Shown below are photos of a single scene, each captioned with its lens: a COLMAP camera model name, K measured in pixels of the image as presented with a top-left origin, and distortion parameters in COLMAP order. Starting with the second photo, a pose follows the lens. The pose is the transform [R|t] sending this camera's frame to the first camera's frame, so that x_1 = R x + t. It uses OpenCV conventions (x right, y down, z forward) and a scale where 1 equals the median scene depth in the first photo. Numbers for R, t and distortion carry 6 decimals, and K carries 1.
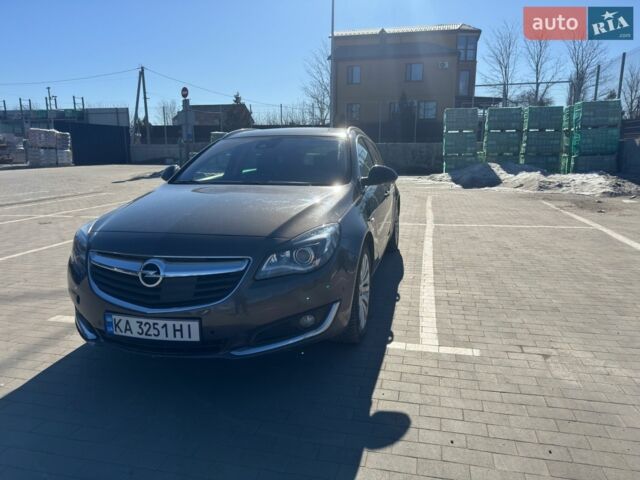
lens RADIAL K [[455.6, 0, 317.6], [0, 455.6, 238.9], [0, 0, 1]] dist [-0.004053, 0.000376]
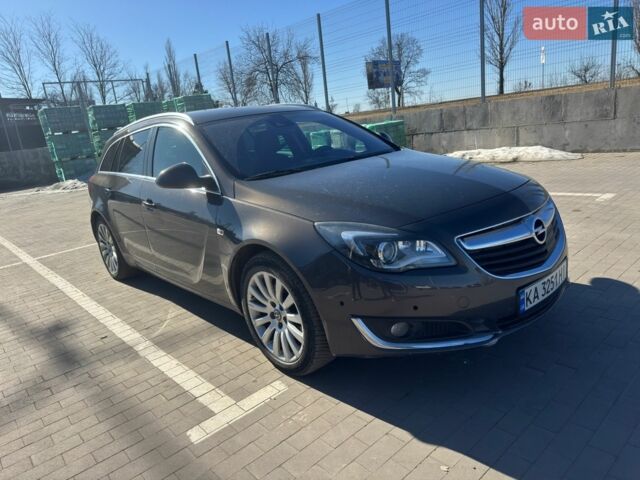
lens RADIAL K [[455.6, 0, 317.4], [0, 455.6, 241.5], [0, 0, 1]] dist [-0.004053, 0.000376]
pose [[0.580174, -0.260598, 0.771678, -0.153034], [0.259112, 0.957266, 0.128462, -0.016912], [-0.772178, 0.125420, 0.622905, 0.081953]]
